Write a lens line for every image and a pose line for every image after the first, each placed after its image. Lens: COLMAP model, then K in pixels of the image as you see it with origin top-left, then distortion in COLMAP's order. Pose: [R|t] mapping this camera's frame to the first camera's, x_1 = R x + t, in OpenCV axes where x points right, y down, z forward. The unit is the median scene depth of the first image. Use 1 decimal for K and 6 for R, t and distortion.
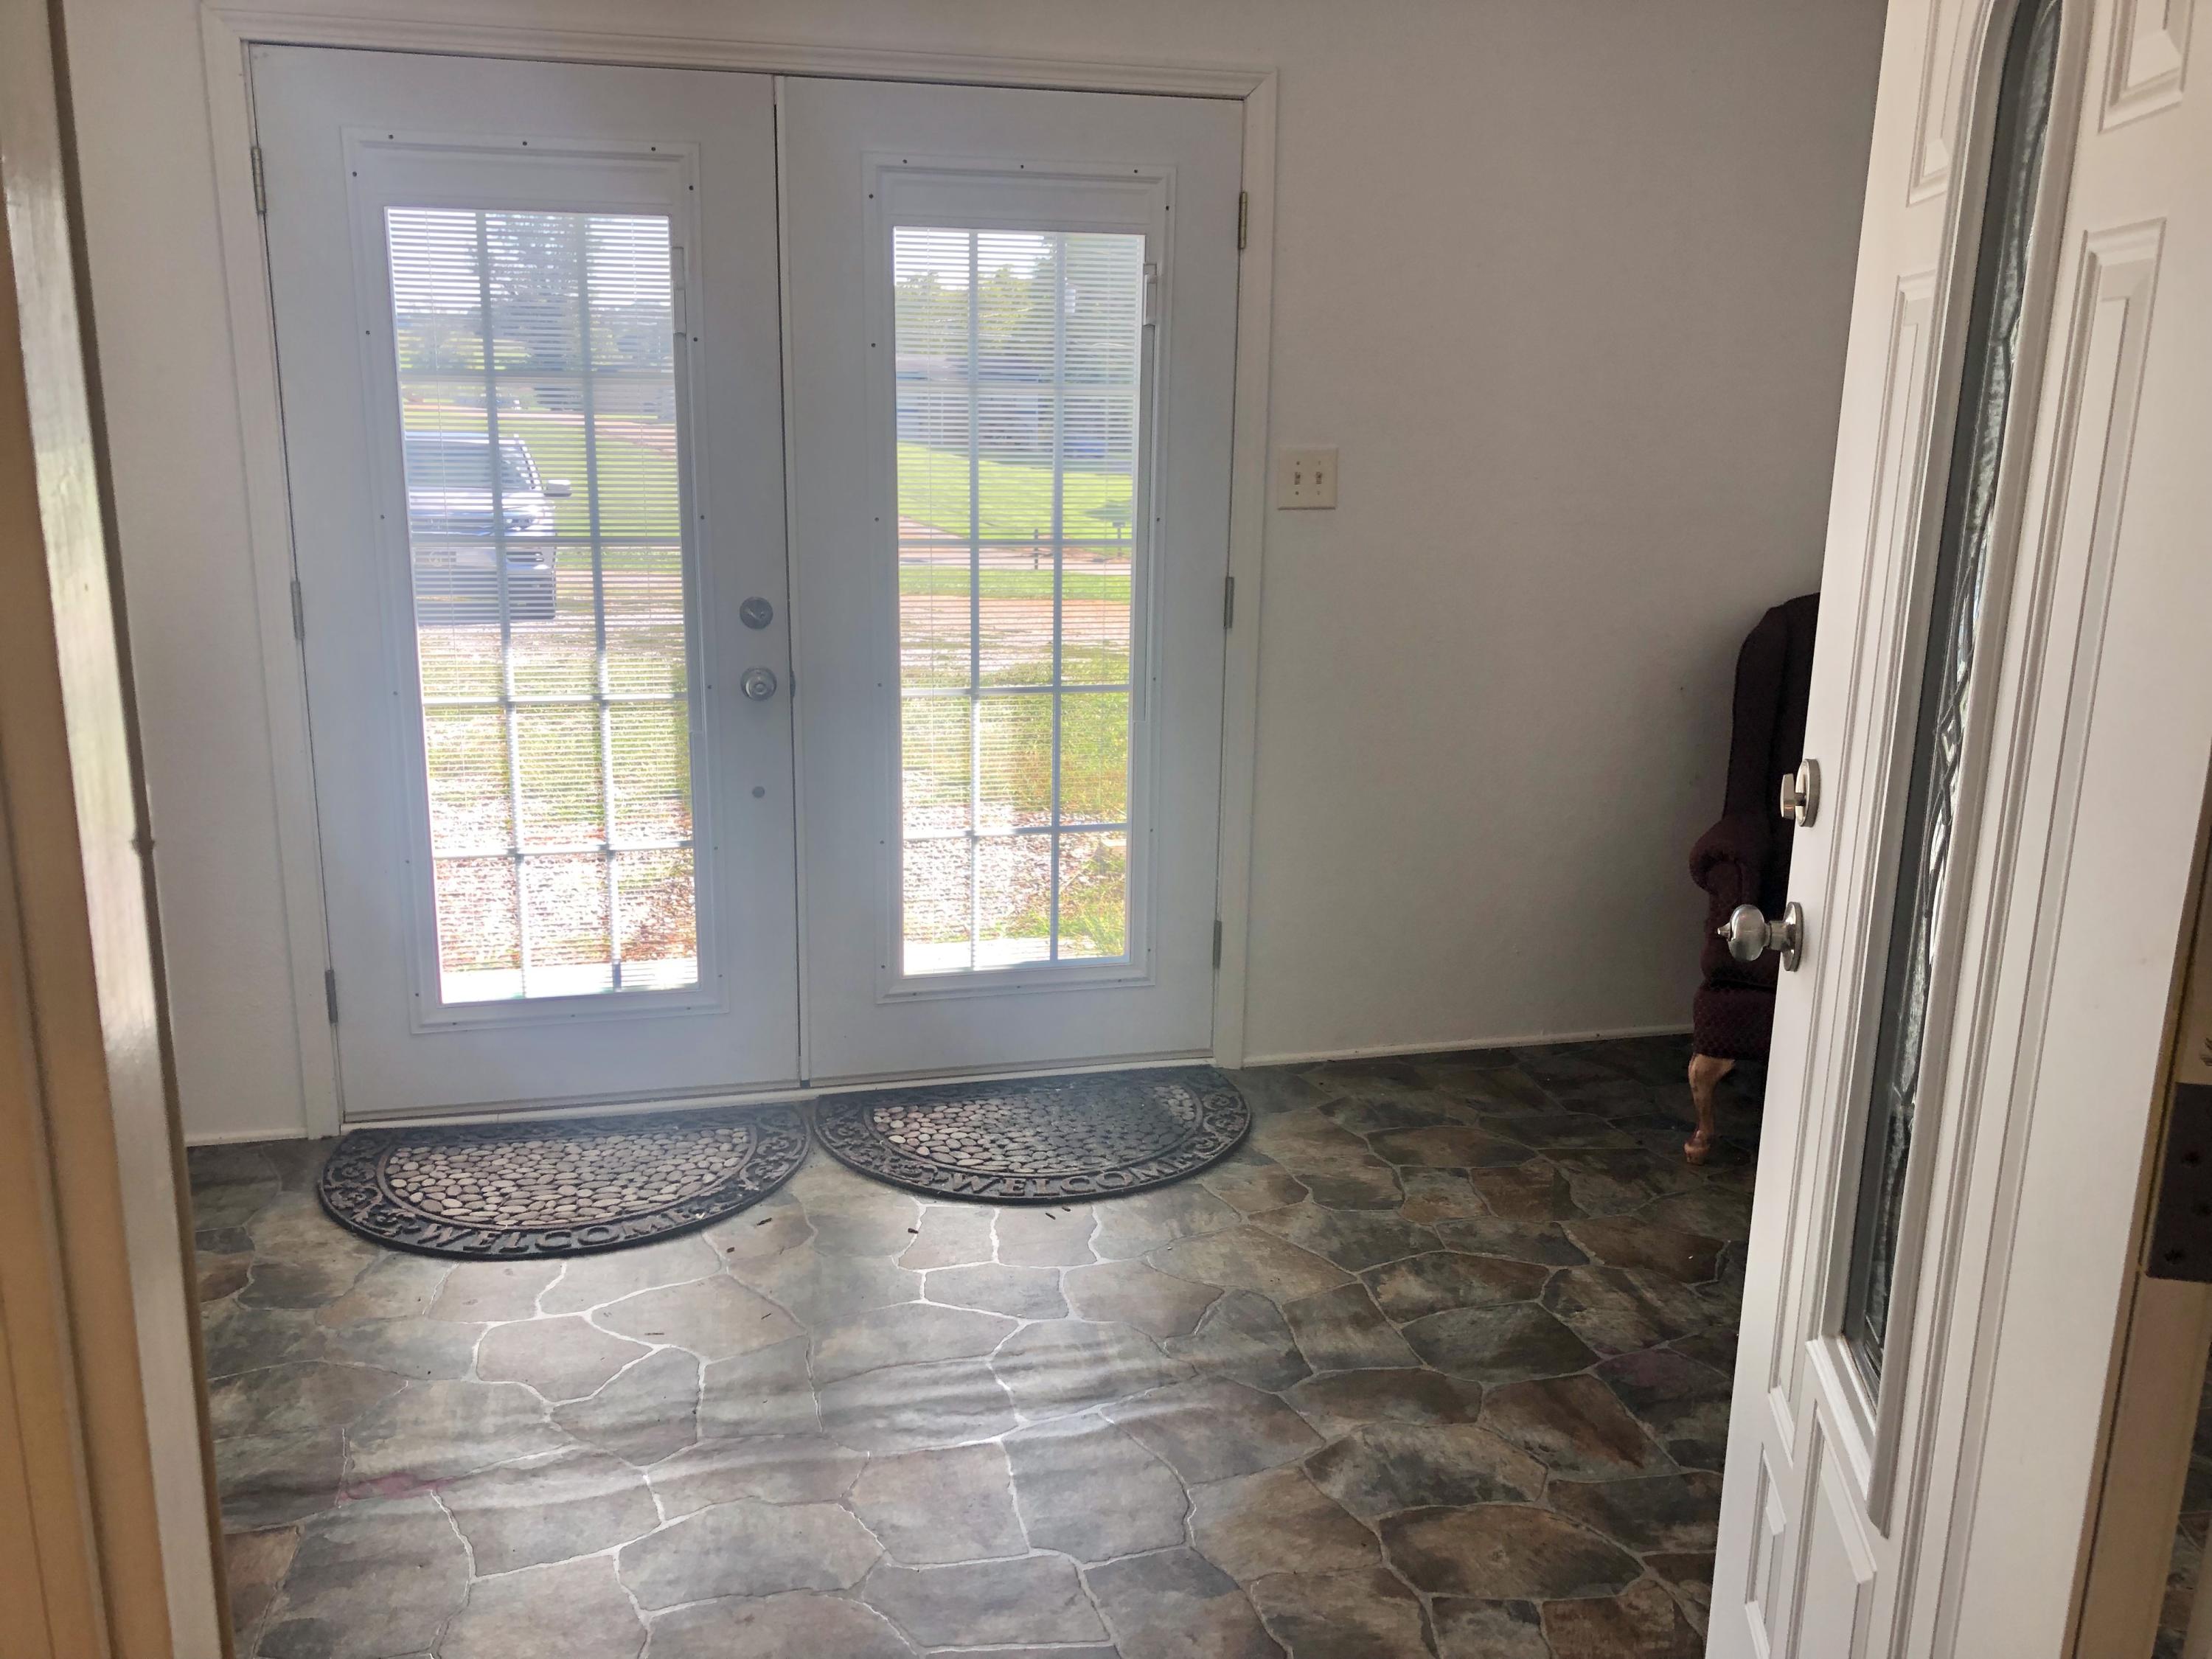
lens RADIAL K [[1809.8, 0, 1111.8], [0, 1809.8, 822.0], [0, 0, 1]] dist [0.008118, -0.028091]
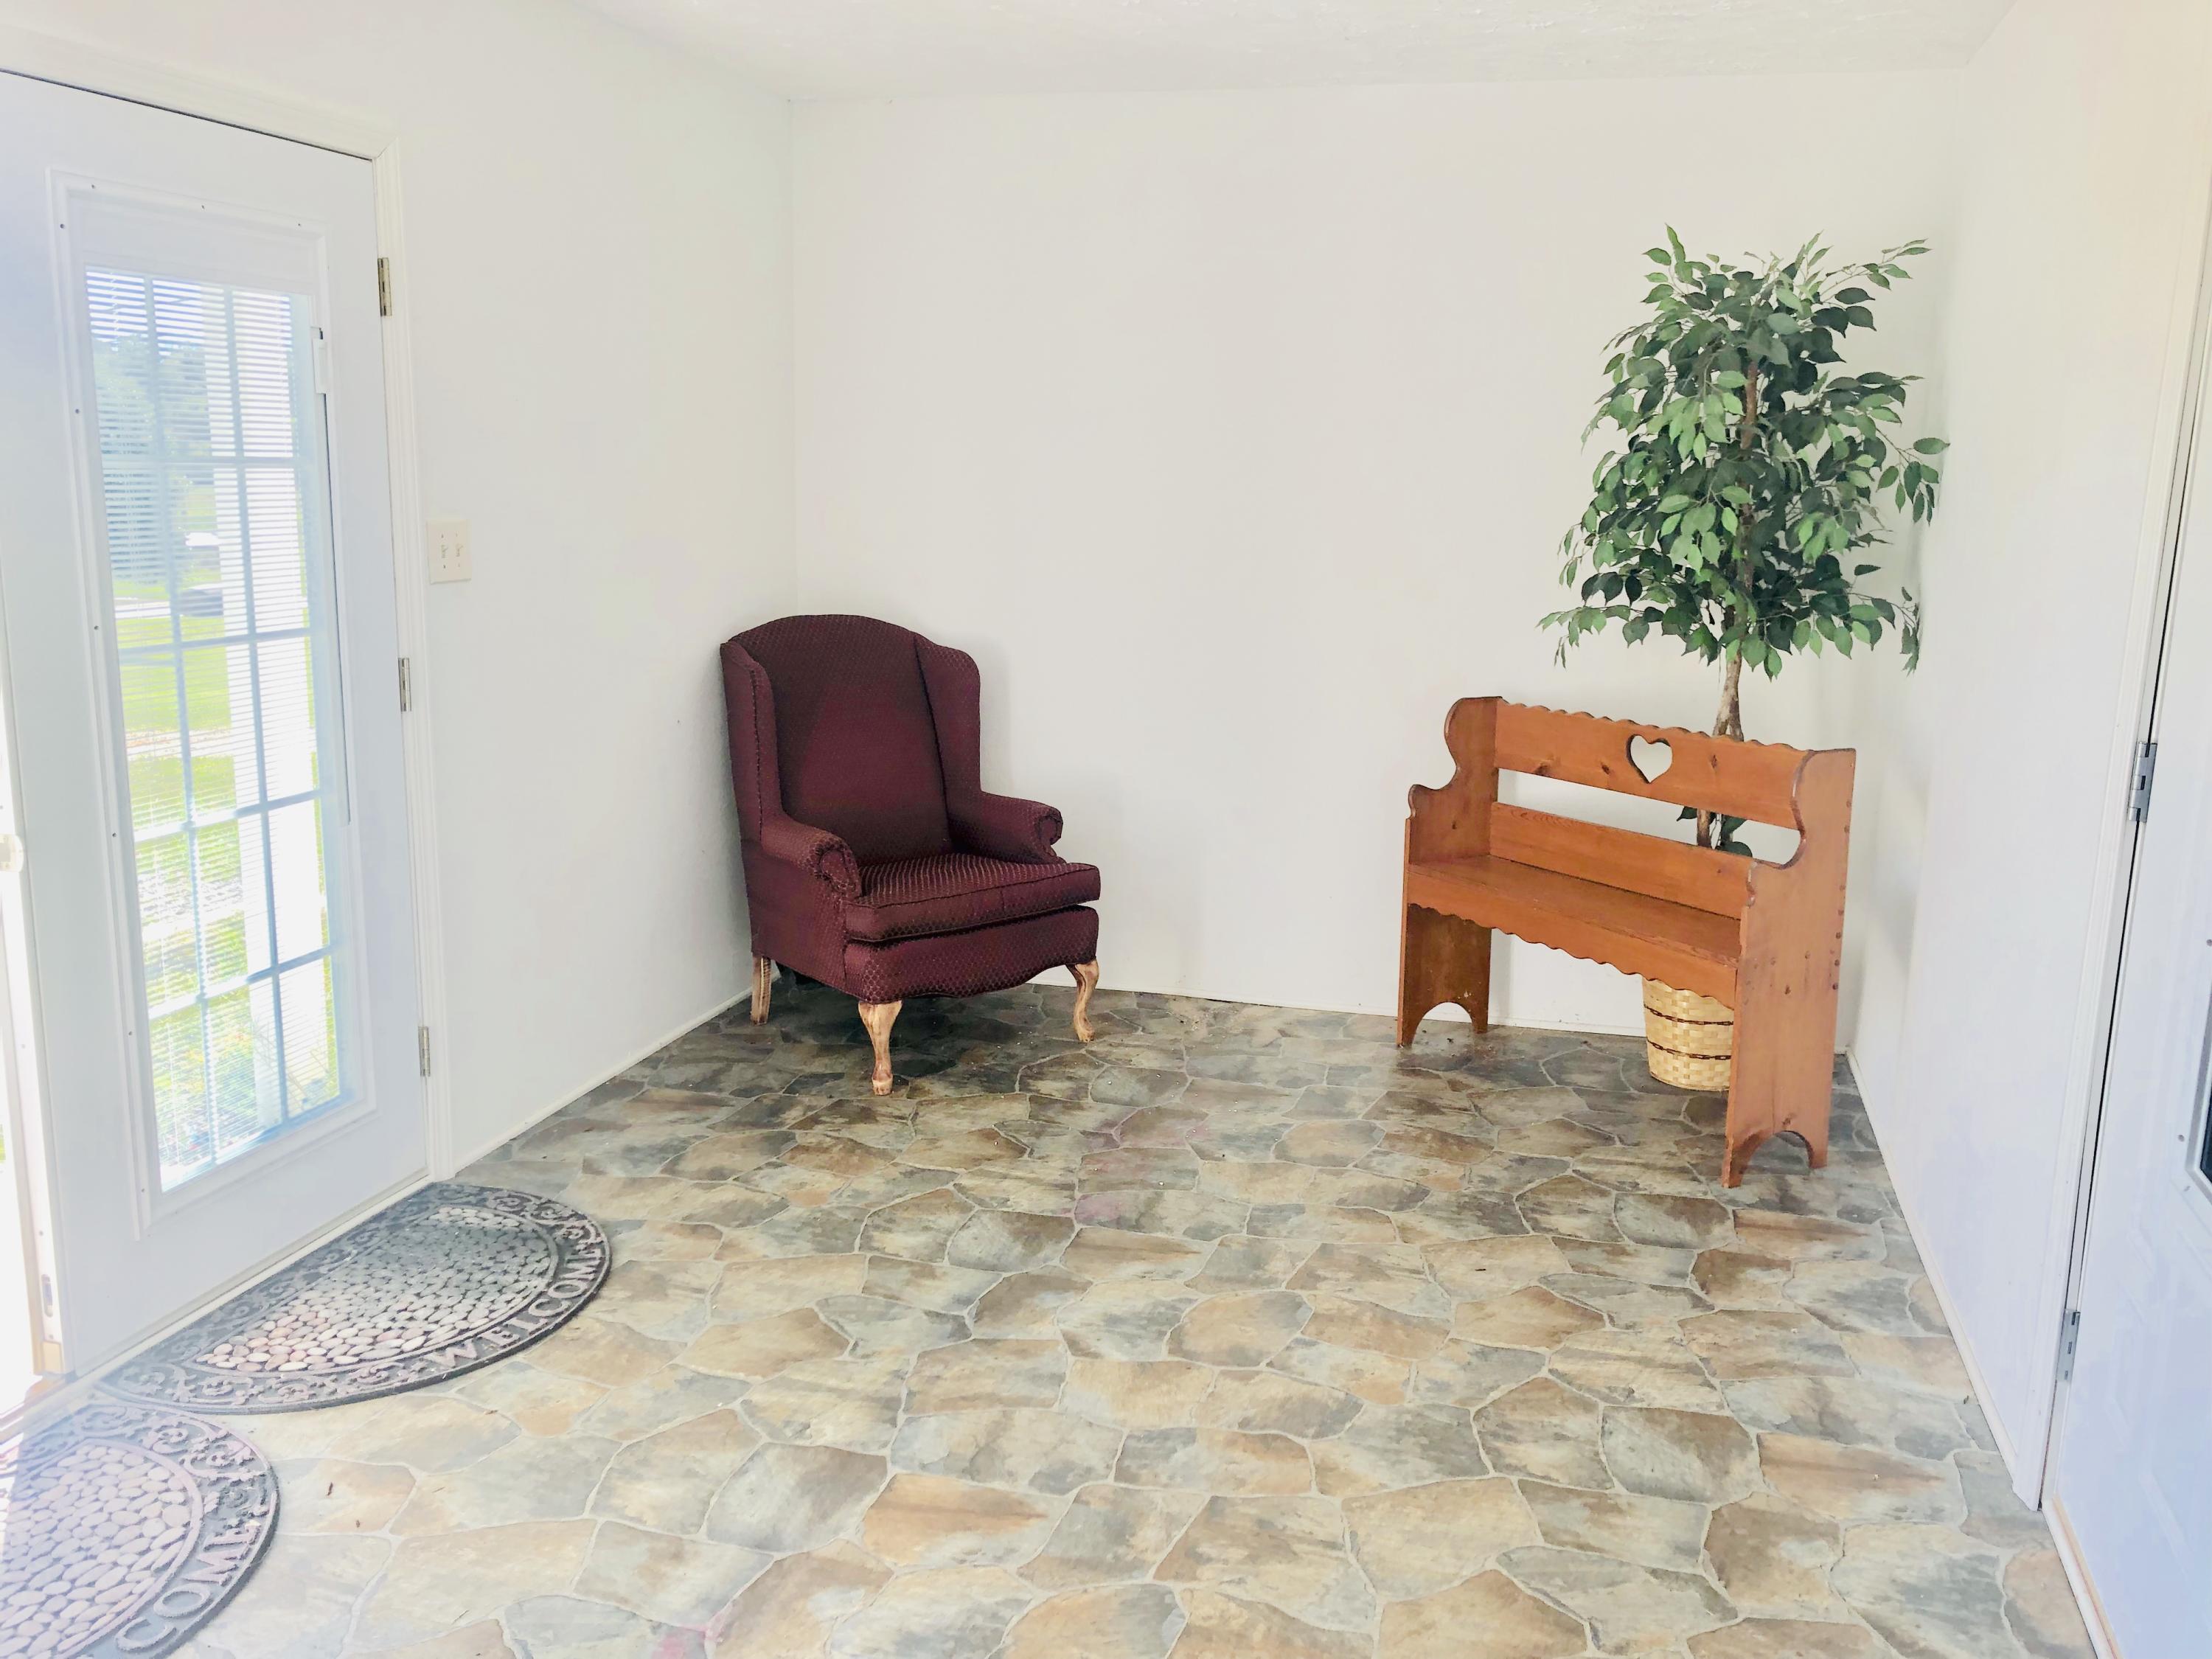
lens RADIAL K [[1809.8, 0, 1111.8], [0, 1809.8, 830.5], [0, 0, 1]] dist [0.008118, -0.028091]
pose [[0.491436, -0.185306, 0.850971, -0.680765], [0.201119, 0.974838, 0.096133, -0.078344], [-0.847373, 0.123903, 0.516339, 0.256010]]
